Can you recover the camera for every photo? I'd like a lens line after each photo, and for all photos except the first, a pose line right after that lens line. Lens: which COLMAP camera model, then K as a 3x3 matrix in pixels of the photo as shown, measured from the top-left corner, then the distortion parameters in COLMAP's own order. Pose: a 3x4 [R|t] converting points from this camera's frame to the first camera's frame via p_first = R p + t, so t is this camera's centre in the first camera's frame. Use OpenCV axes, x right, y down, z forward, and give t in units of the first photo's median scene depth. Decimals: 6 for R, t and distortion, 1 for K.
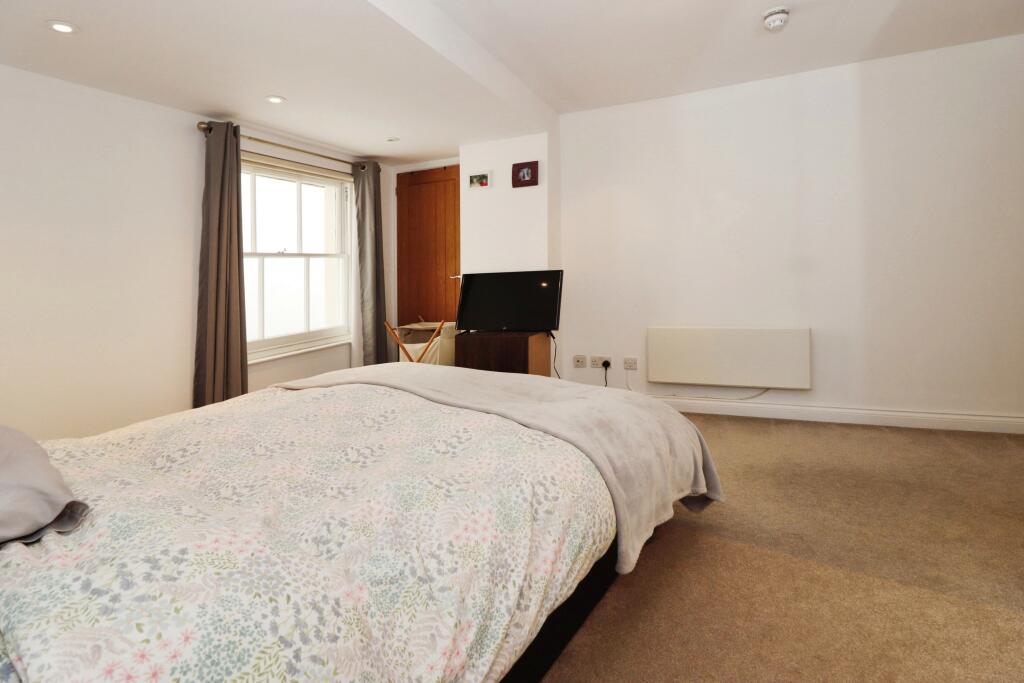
lens RADIAL K [[485.7, 0, 515.8], [0, 485.7, 333.8], [0, 0, 1]] dist [-0.017978, -0.000158]
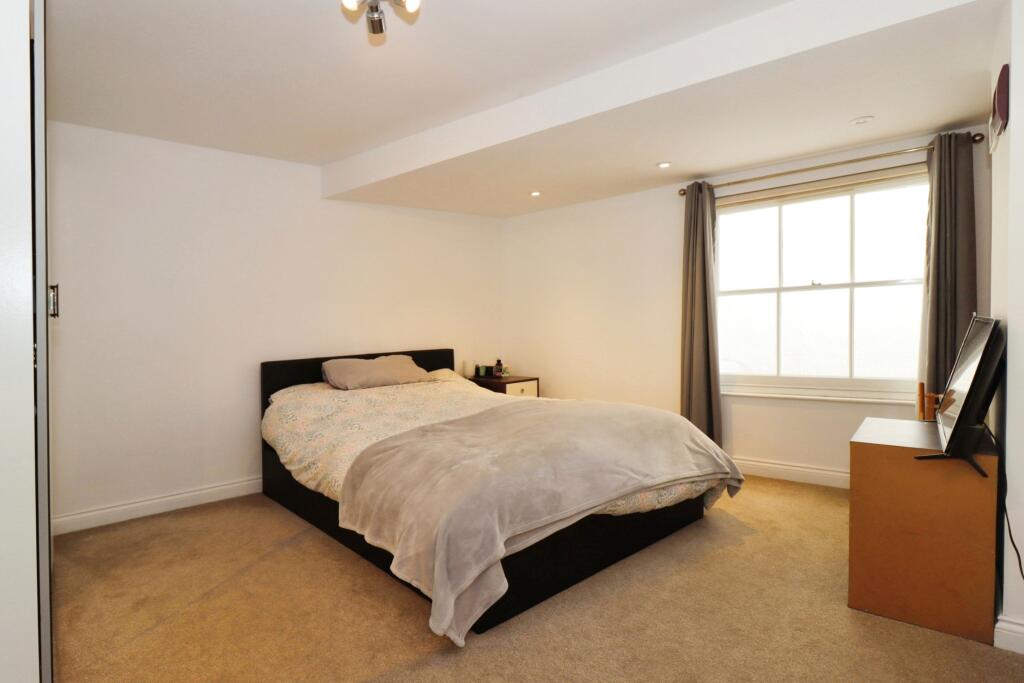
lens RADIAL K [[485.7, 0, 515.8], [0, 485.7, 333.8], [0, 0, 1]] dist [-0.017978, -0.000158]
pose [[-0.141856, 0.009626, -0.989841, 0.562699], [-0.085671, 0.996081, 0.021964, -0.060104], [0.986173, 0.087916, -0.140475, 0.707287]]
